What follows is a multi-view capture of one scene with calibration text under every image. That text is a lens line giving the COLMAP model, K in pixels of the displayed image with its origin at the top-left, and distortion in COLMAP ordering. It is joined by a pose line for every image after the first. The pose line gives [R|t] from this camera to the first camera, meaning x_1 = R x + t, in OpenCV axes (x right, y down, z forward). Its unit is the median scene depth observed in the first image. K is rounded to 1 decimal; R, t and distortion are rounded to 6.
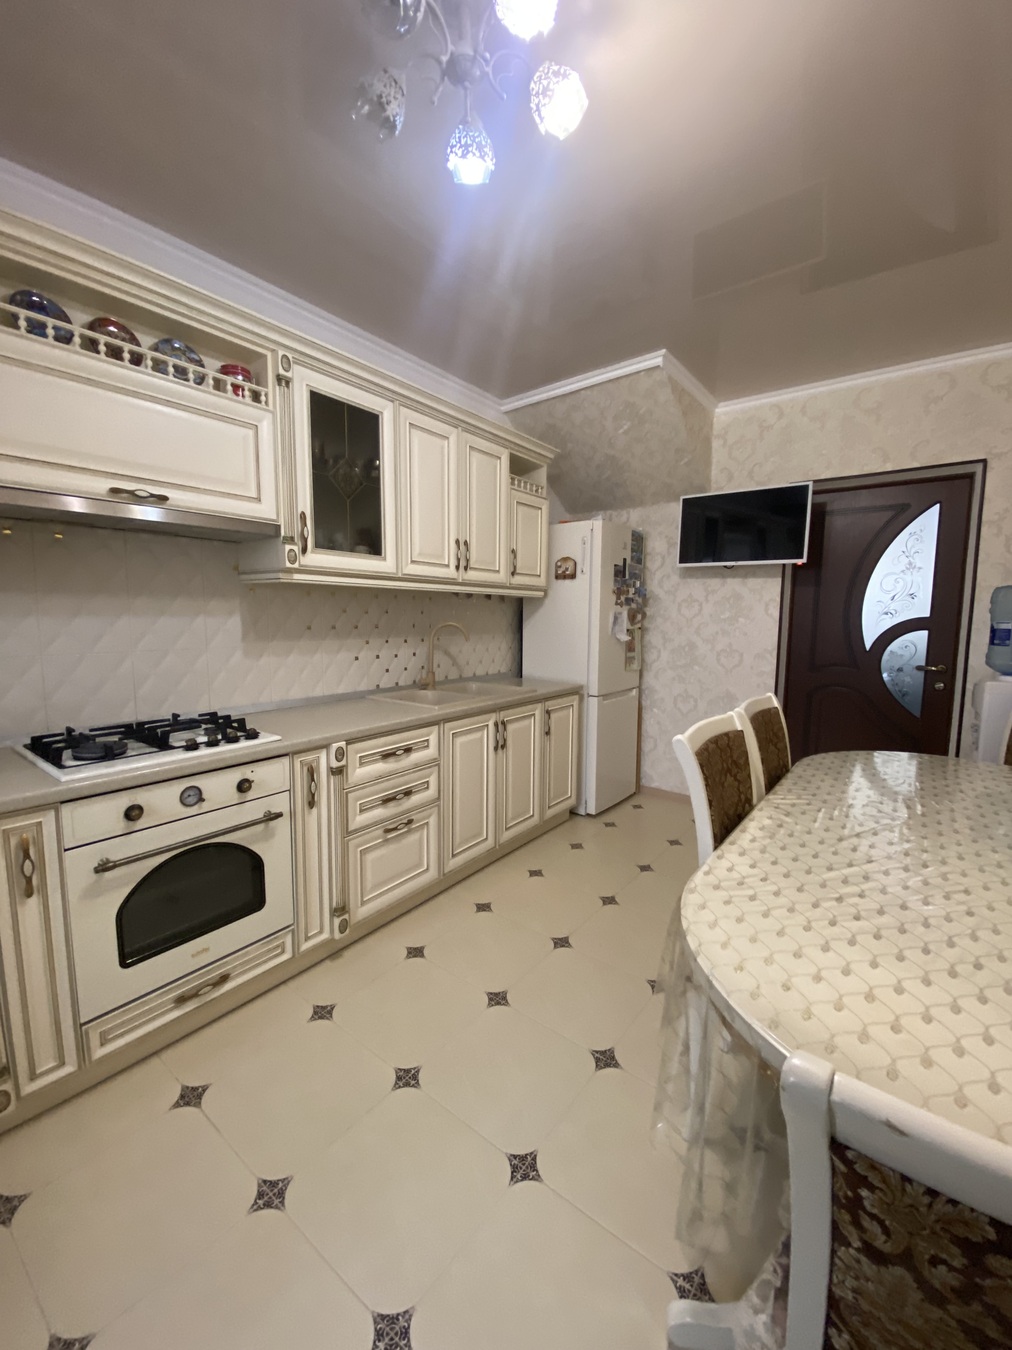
lens RADIAL K [[542.3, 0, 504.3], [0, 542.3, 676.0], [0, 0, 1]] dist [0.002000, -0.000214]
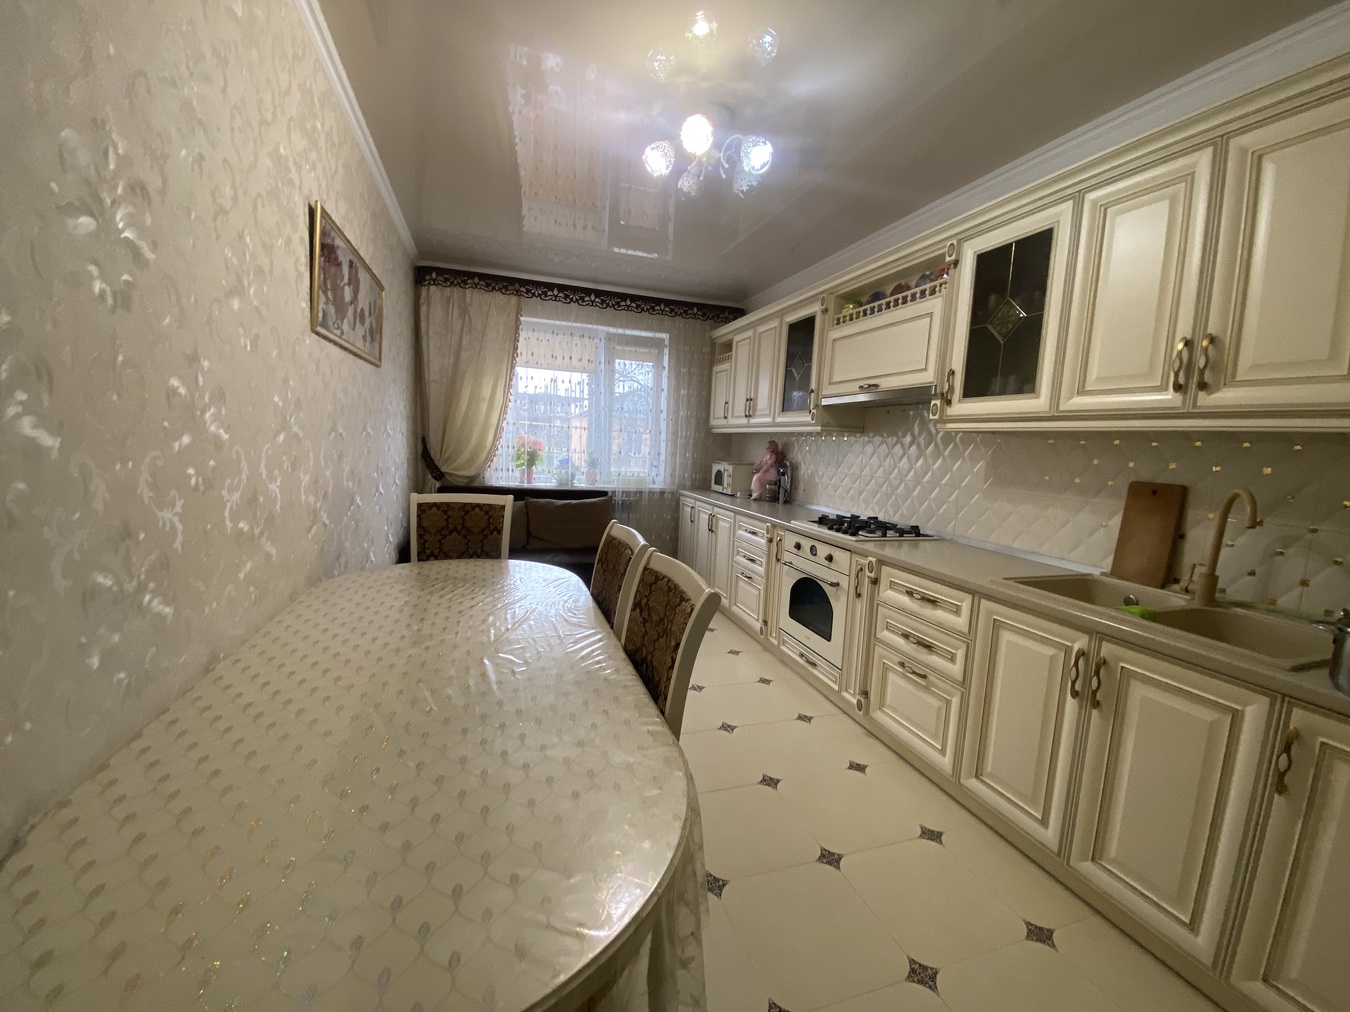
lens RADIAL K [[542.3, 0, 675.4], [0, 542.3, 502.3], [0, 0, 1]] dist [0.002000, -0.000214]
pose [[-0.554300, 0.064429, -0.829820, 0.920527], [-0.141755, 0.975125, 0.170400, -0.142039], [0.820157, 0.212084, -0.531378, 1.193194]]
